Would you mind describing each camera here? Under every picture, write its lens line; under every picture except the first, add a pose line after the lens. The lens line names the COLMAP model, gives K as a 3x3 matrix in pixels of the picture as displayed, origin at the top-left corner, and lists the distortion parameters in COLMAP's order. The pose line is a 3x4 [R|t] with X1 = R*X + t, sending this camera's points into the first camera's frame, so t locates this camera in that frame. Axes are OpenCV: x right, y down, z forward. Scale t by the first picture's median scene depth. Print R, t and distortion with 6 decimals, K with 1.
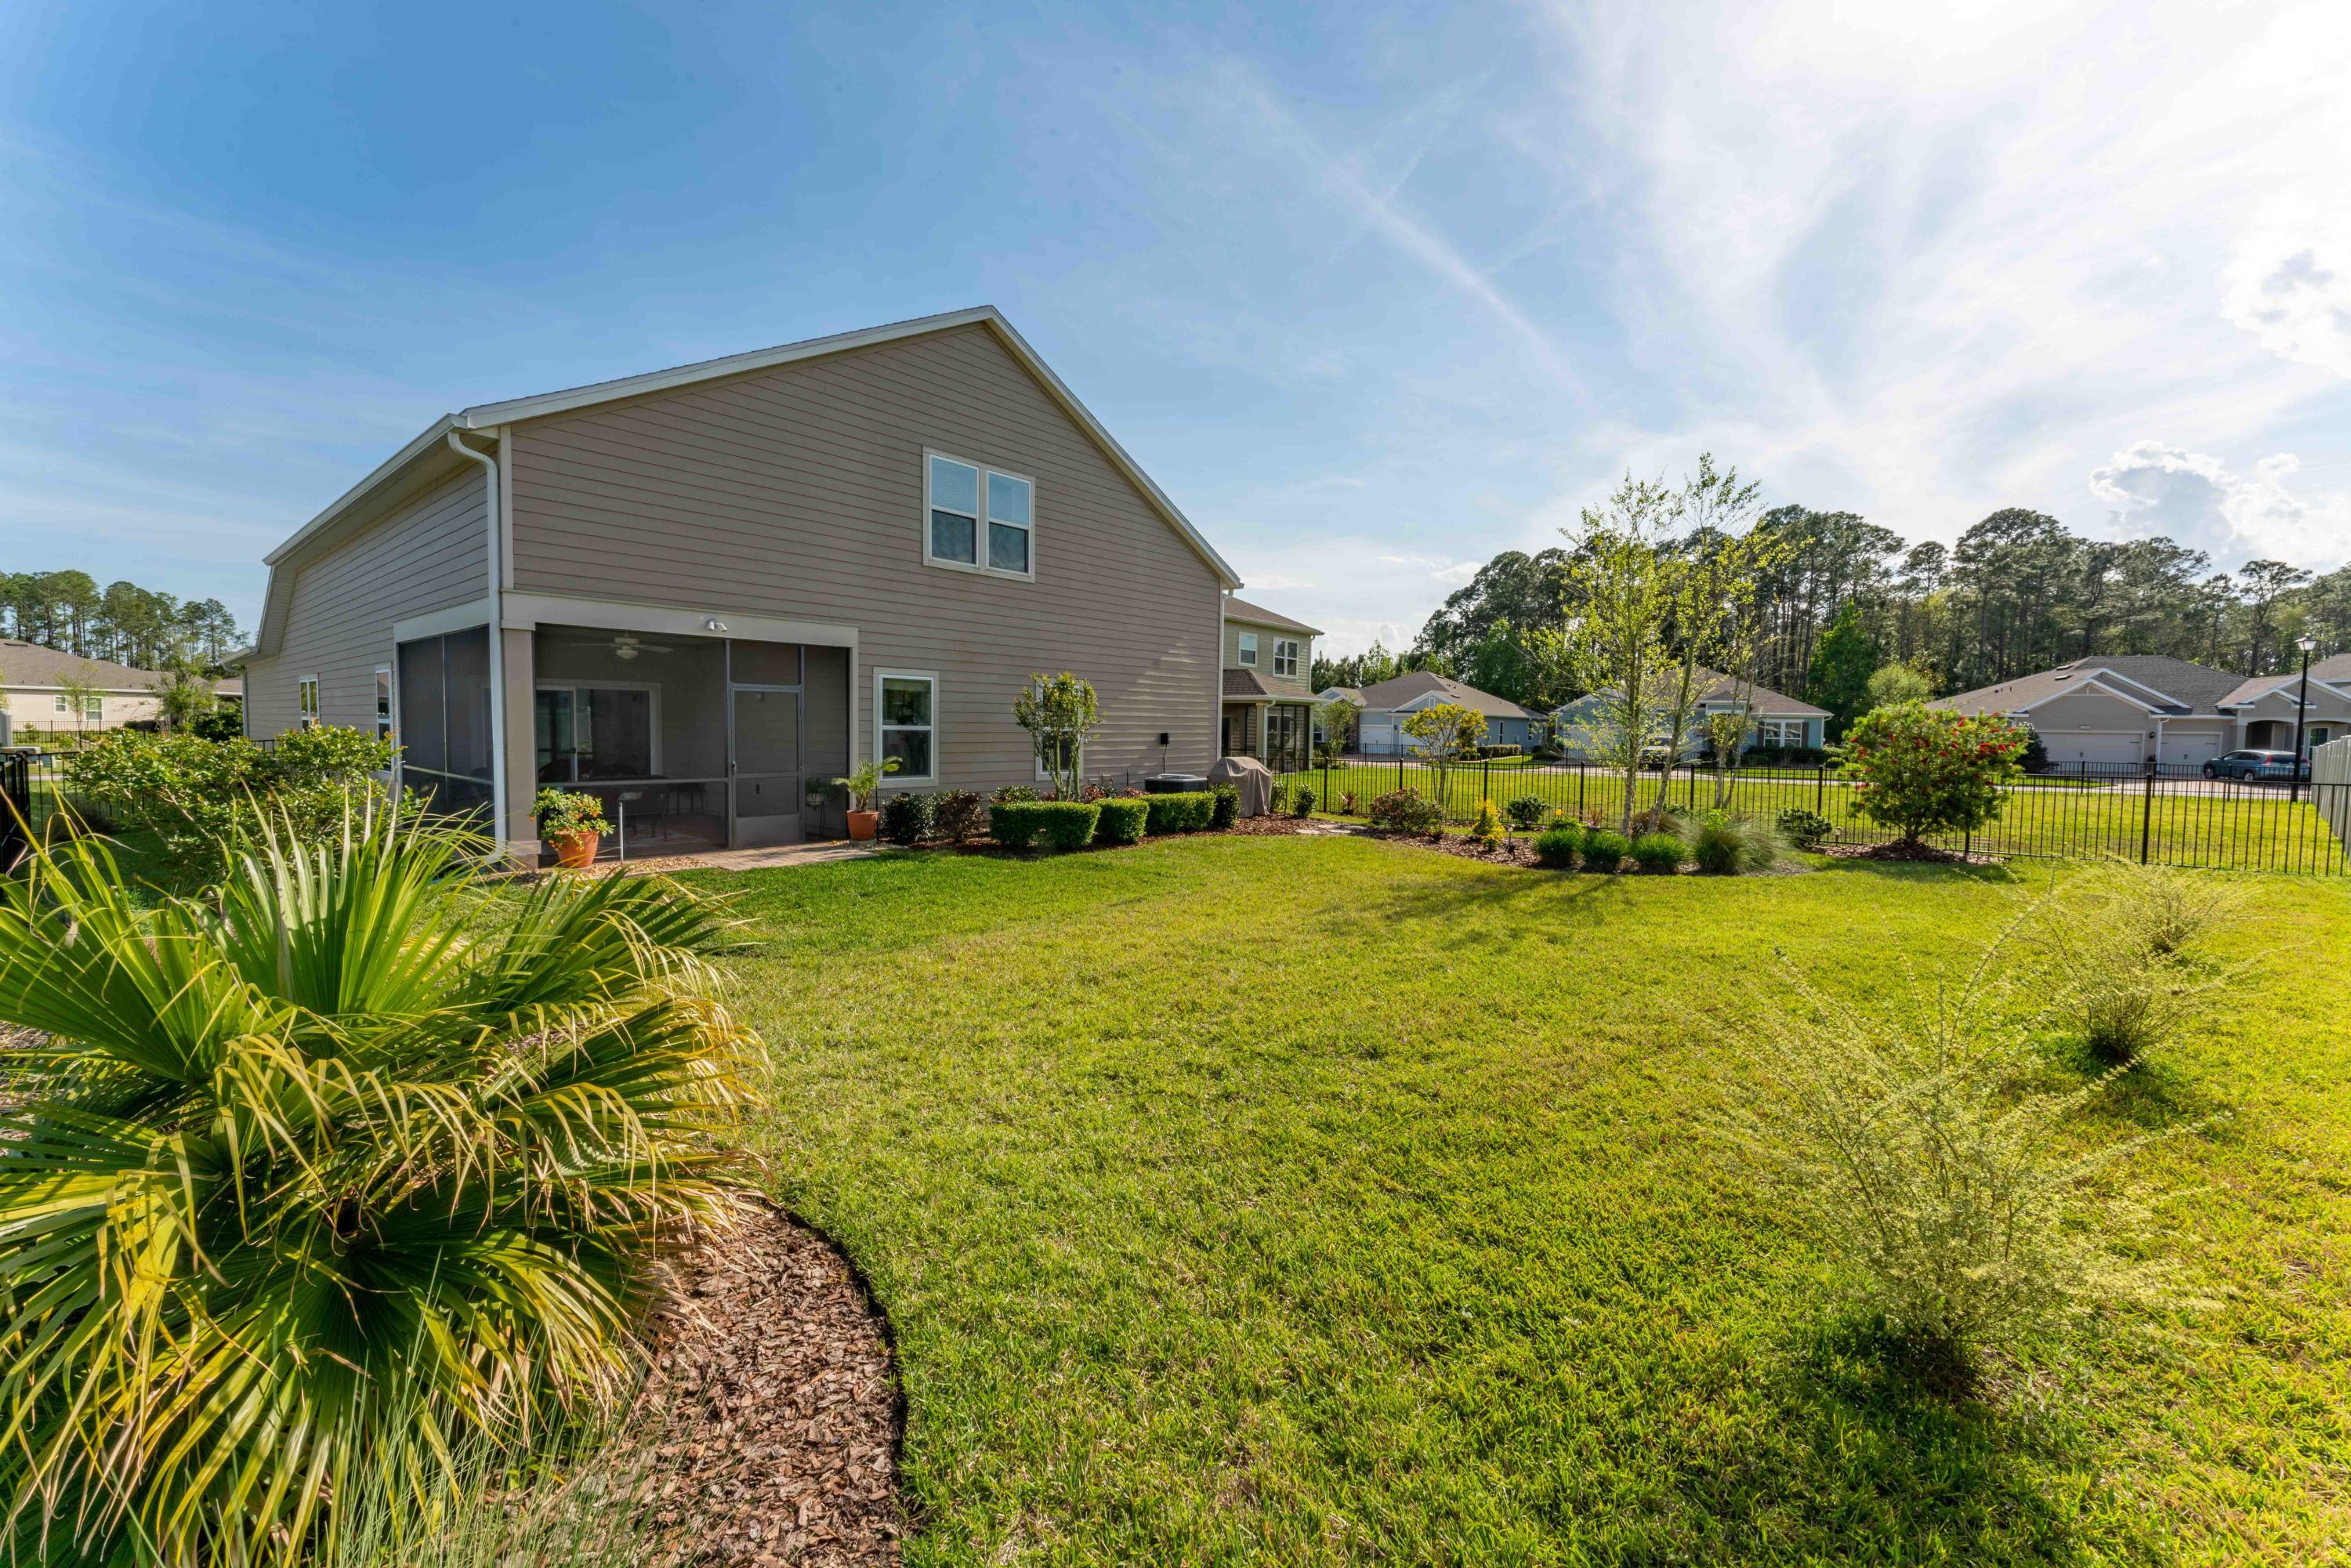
lens RADIAL K [[915.9, 0, 1175.5], [0, 915.9, 784.0], [0, 0, 1]] dist [0.000439, 0.000010]
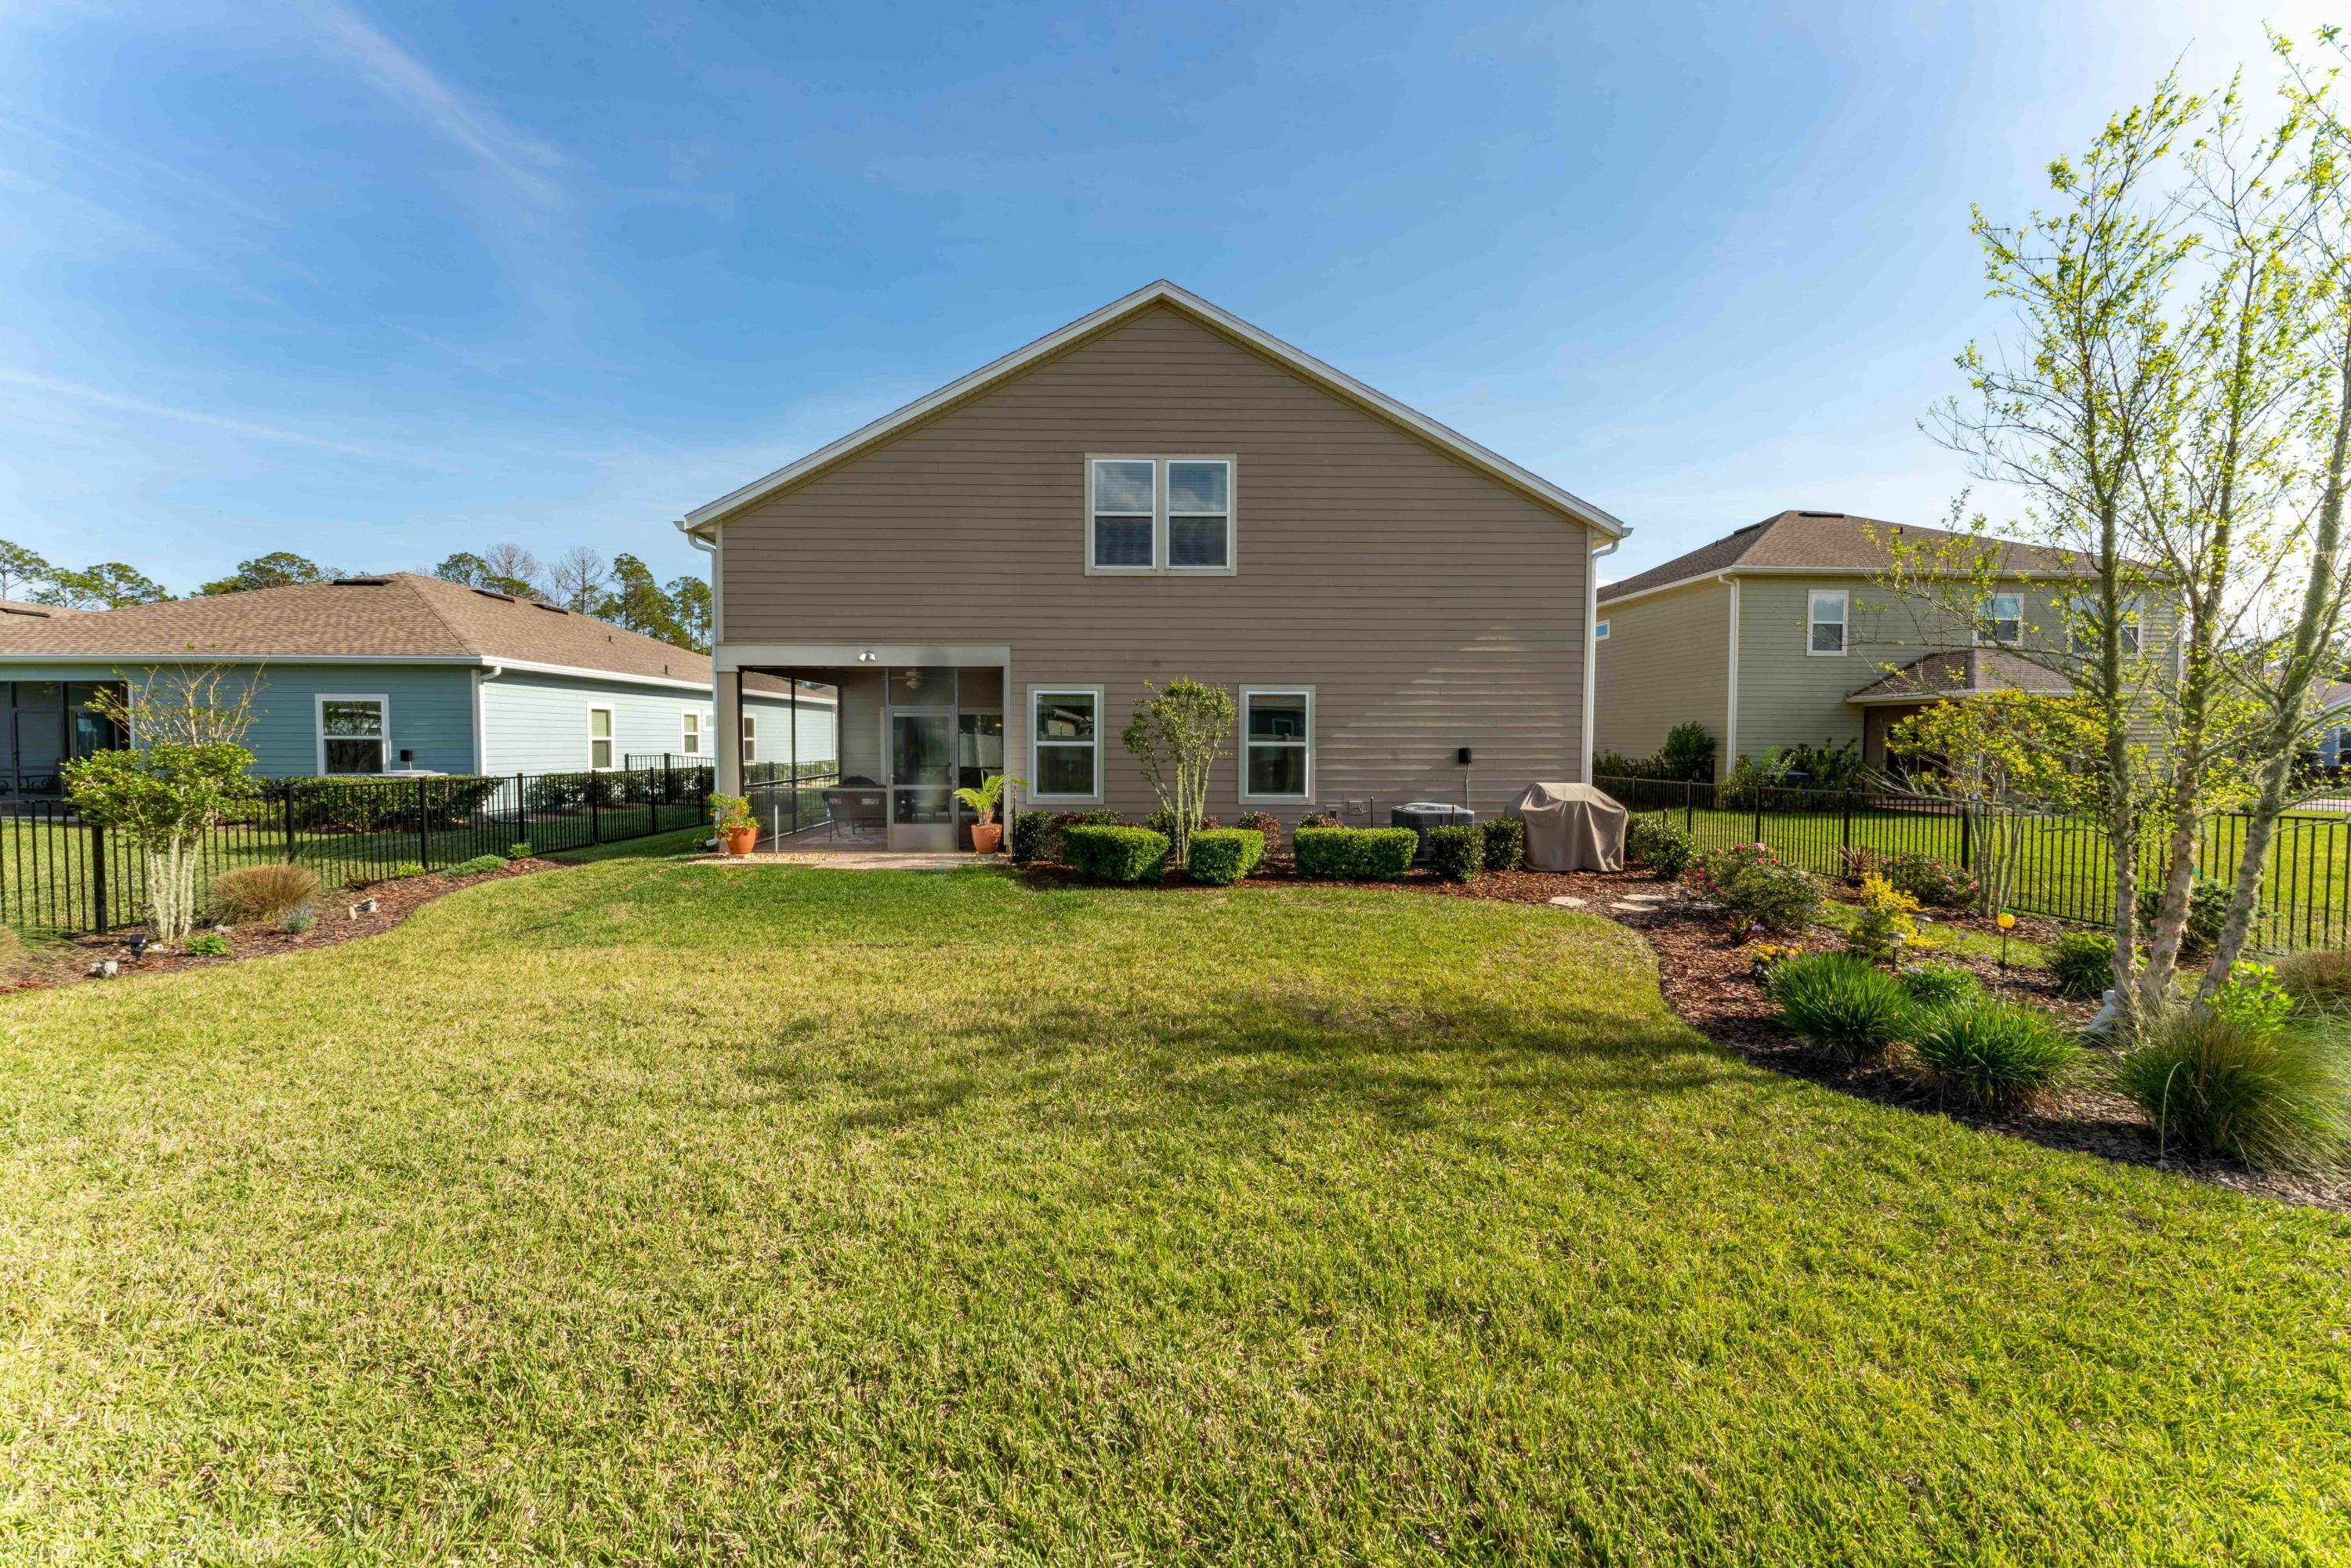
lens RADIAL K [[915.9, 0, 1175.5], [0, 915.9, 784.0], [0, 0, 1]] dist [0.000439, 0.000010]
pose [[0.675304, 0.023091, -0.737178, 0.502071], [-0.037143, 0.999306, -0.002724, -0.020570], [0.736604, 0.029221, 0.675693, 0.422655]]
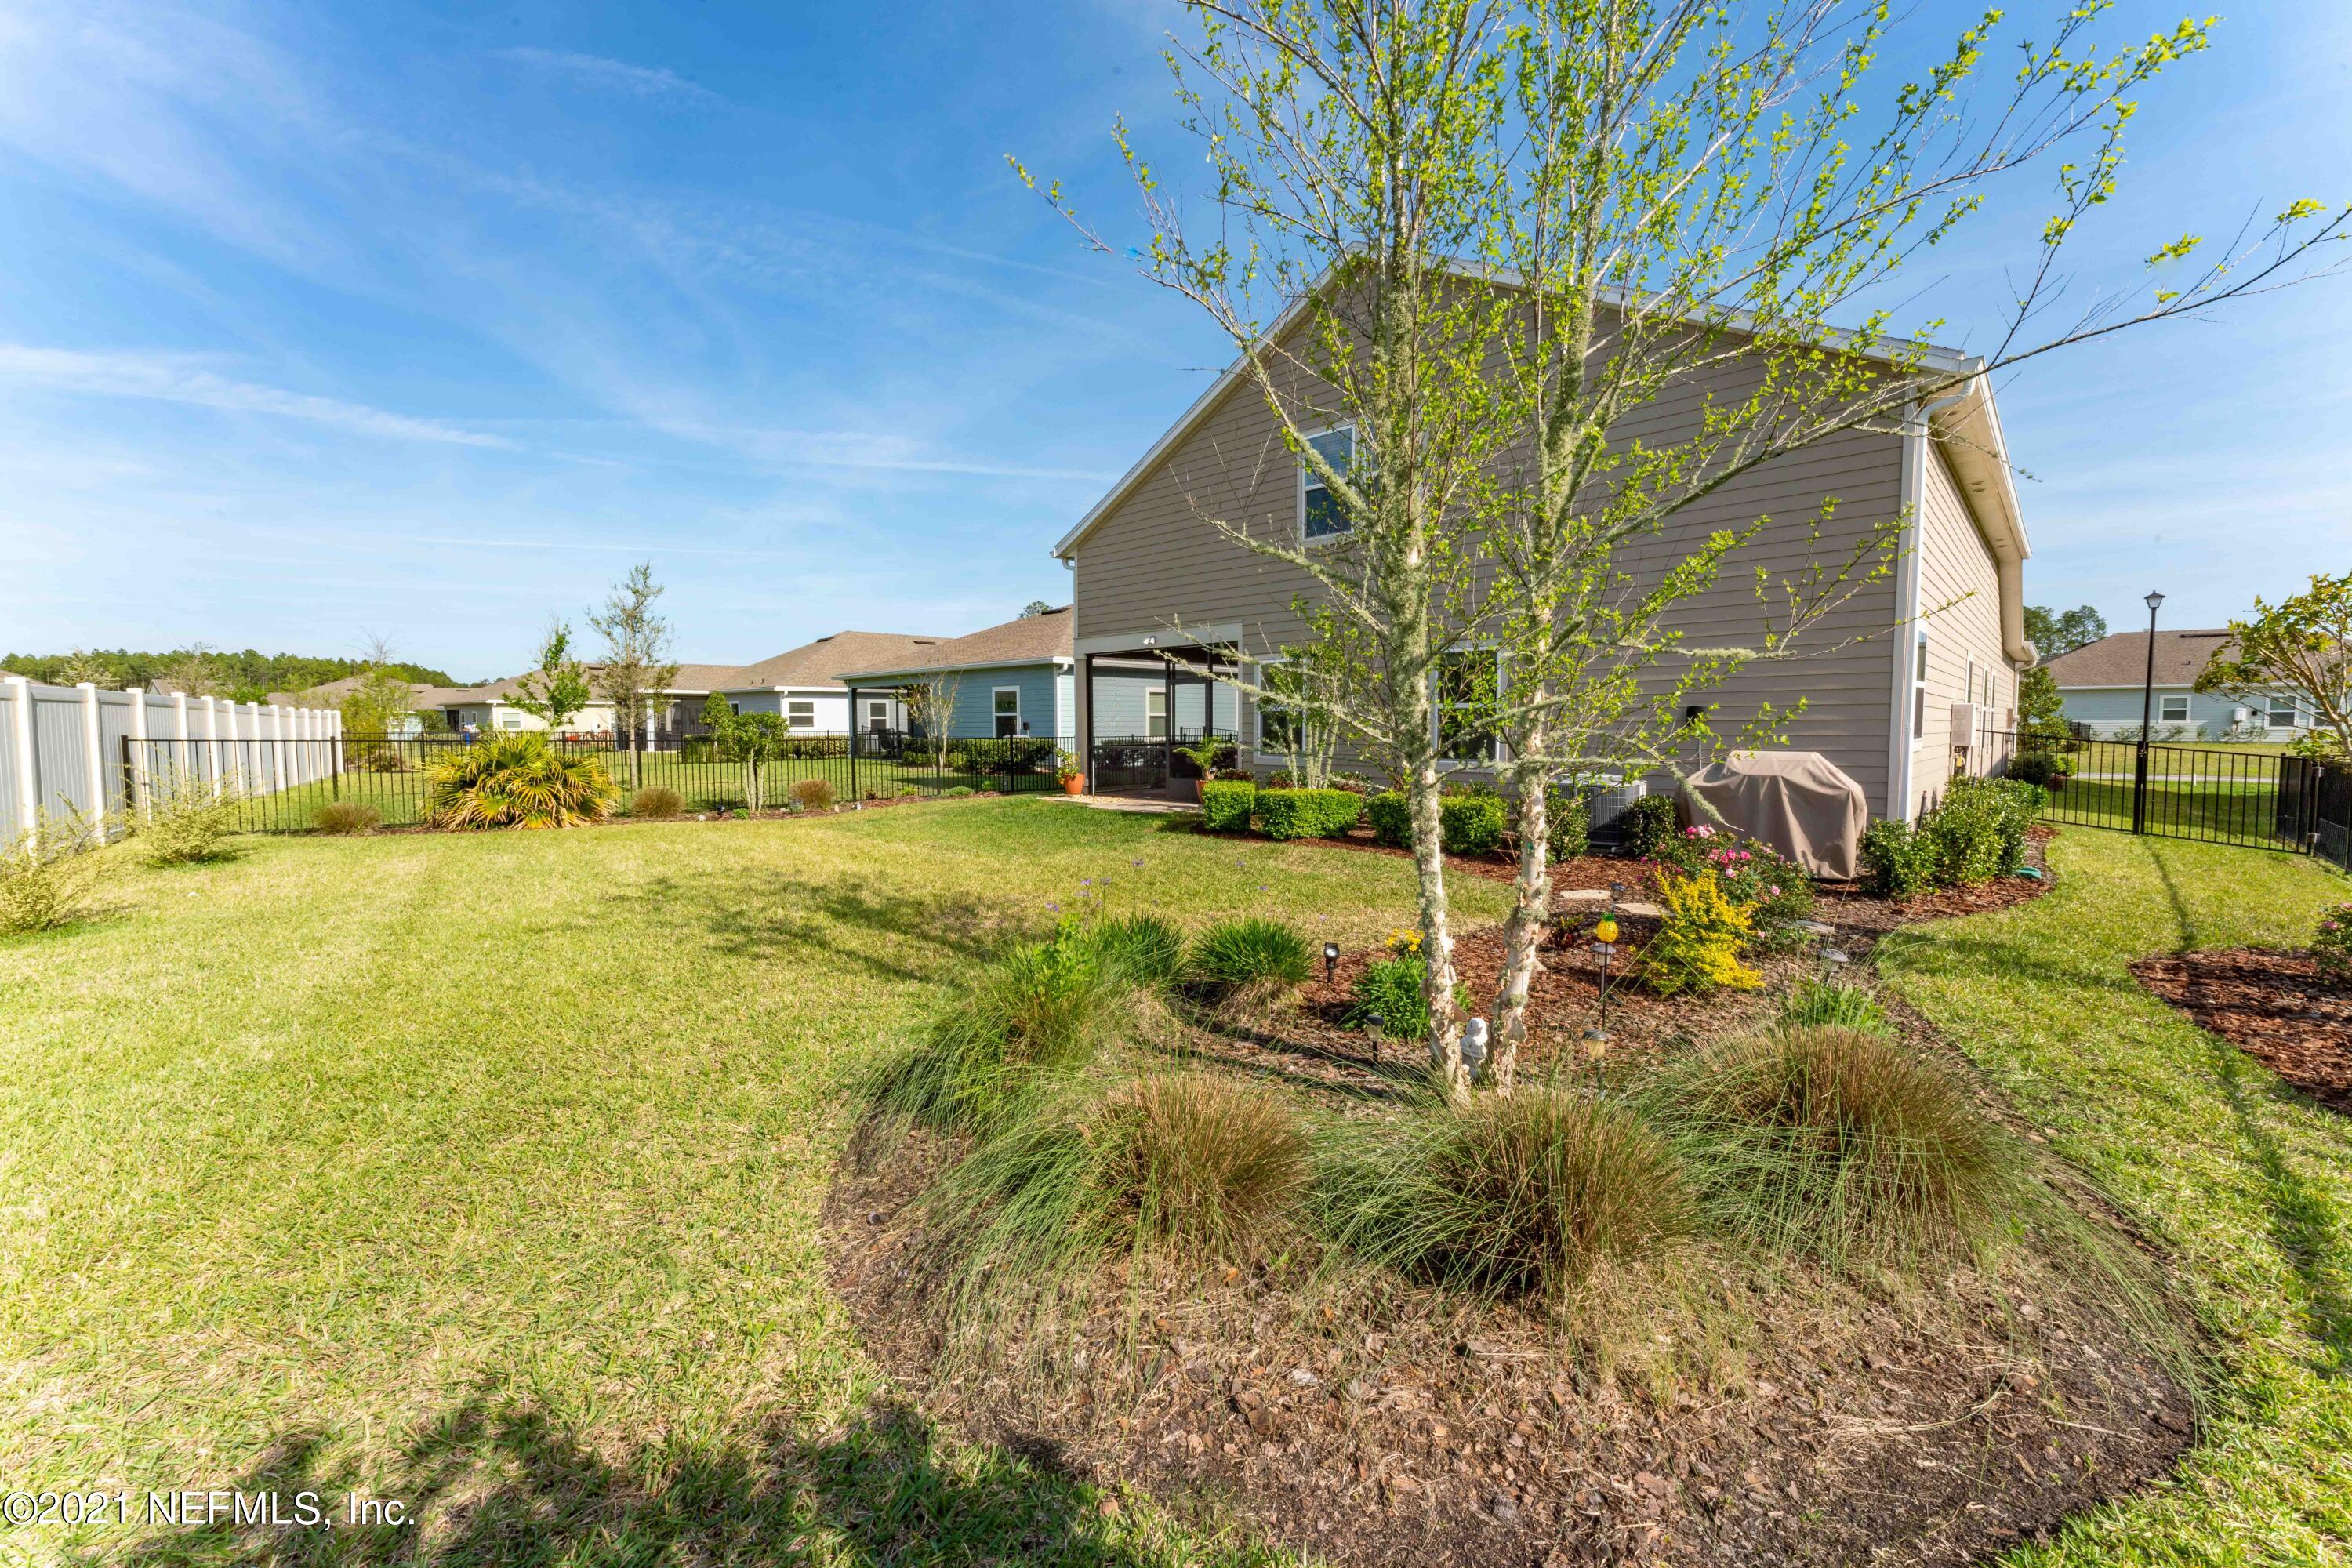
lens RADIAL K [[916.3, 0, 1176.0], [0, 916.3, 784.0], [0, 0, 1]] dist [0.000439, 0.000010]
pose [[-0.048589, 0.050283, -0.997552, 0.749864], [-0.058958, 0.996846, 0.053119, -0.024093], [0.997077, 0.061395, -0.045471, 0.924025]]
